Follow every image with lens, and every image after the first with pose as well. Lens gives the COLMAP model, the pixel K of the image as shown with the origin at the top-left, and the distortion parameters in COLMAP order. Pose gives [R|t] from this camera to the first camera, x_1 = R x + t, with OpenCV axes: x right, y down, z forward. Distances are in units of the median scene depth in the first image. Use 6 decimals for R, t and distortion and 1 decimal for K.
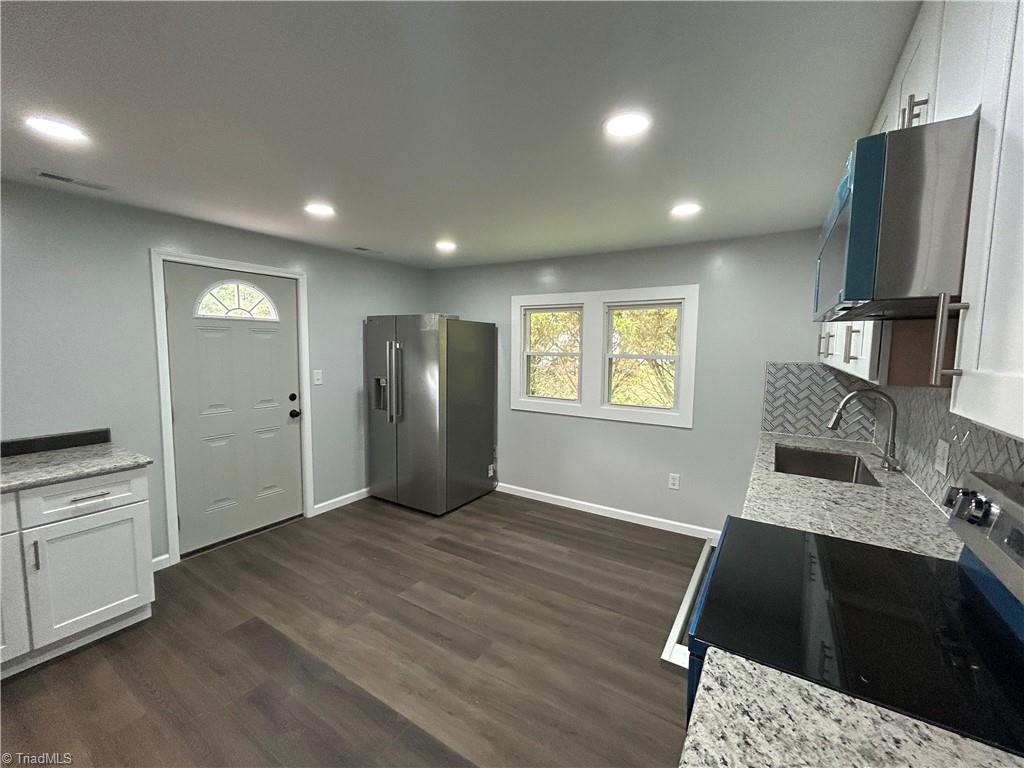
lens RADIAL K [[422.6, 0, 509.5], [0, 422.6, 381.9], [0, 0, 1]] dist [-0.002035, -0.000664]
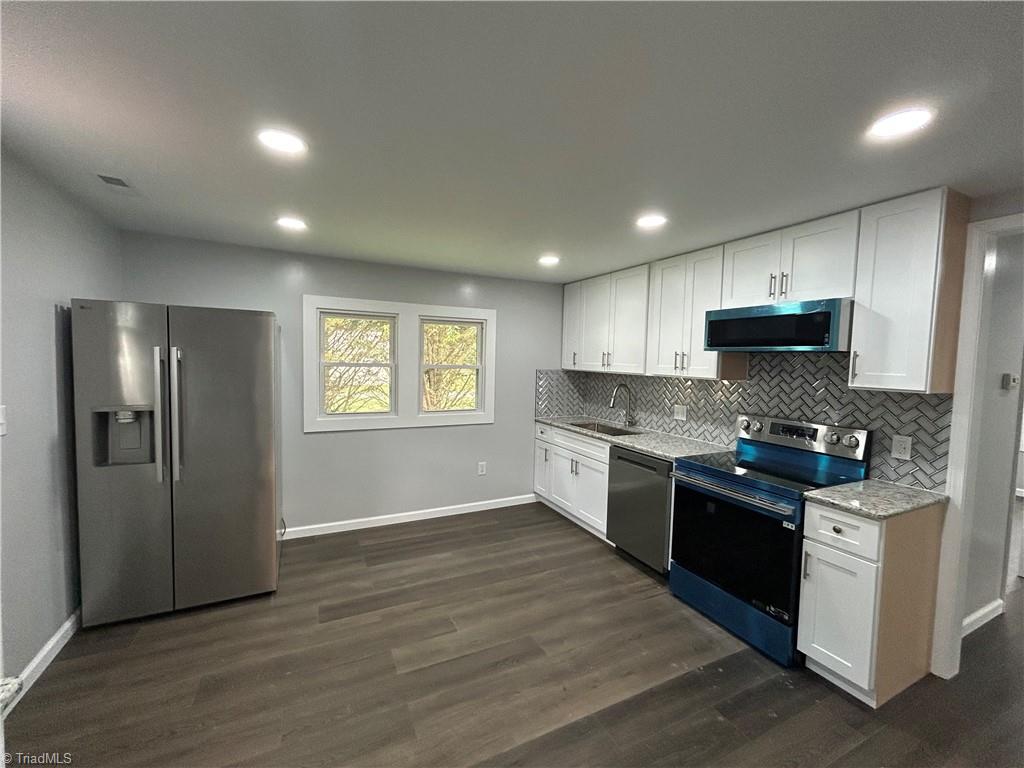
lens RADIAL K [[422.6, 0, 509.5], [0, 422.6, 381.9], [0, 0, 1]] dist [-0.002035, -0.000664]
pose [[0.520065, -0.046651, 0.852852, -0.657395], [0.055796, 0.998230, 0.020580, -0.038240], [-0.852303, 0.036883, 0.521747, 0.317594]]
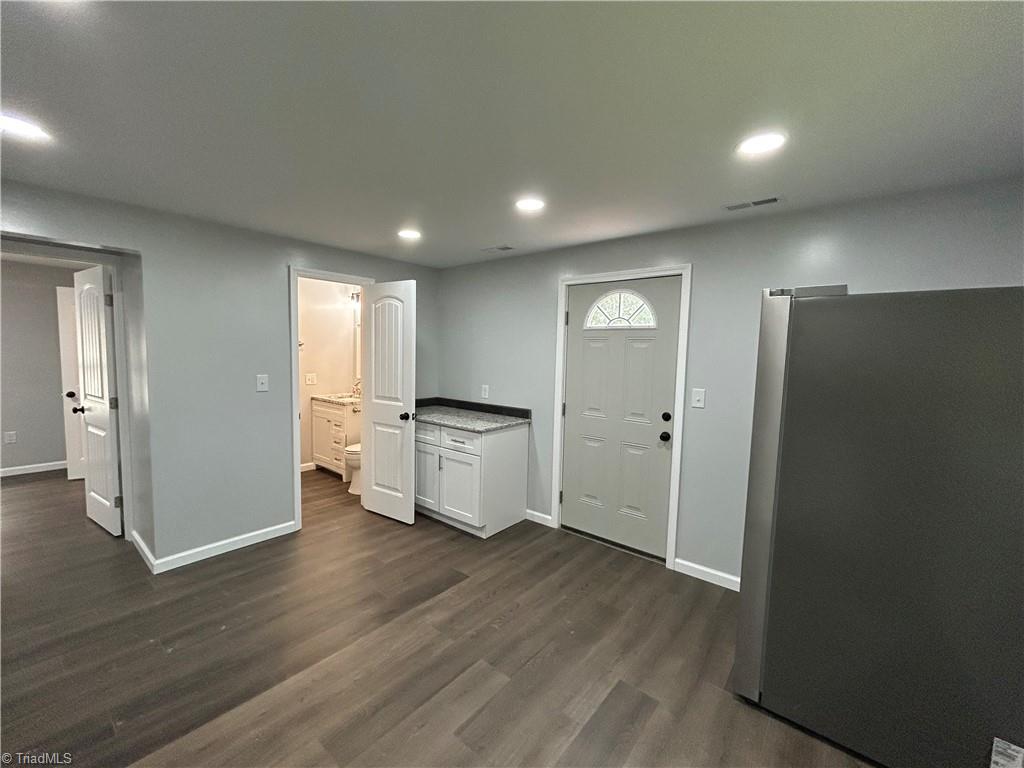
lens RADIAL K [[422.6, 0, 509.5], [0, 422.6, 381.9], [0, 0, 1]] dist [-0.002035, -0.000664]
pose [[-0.112258, 0.062325, -0.991723, 0.402490], [-0.112302, 0.990841, 0.074981, -0.069477], [0.987313, 0.119790, -0.104231, 0.874569]]
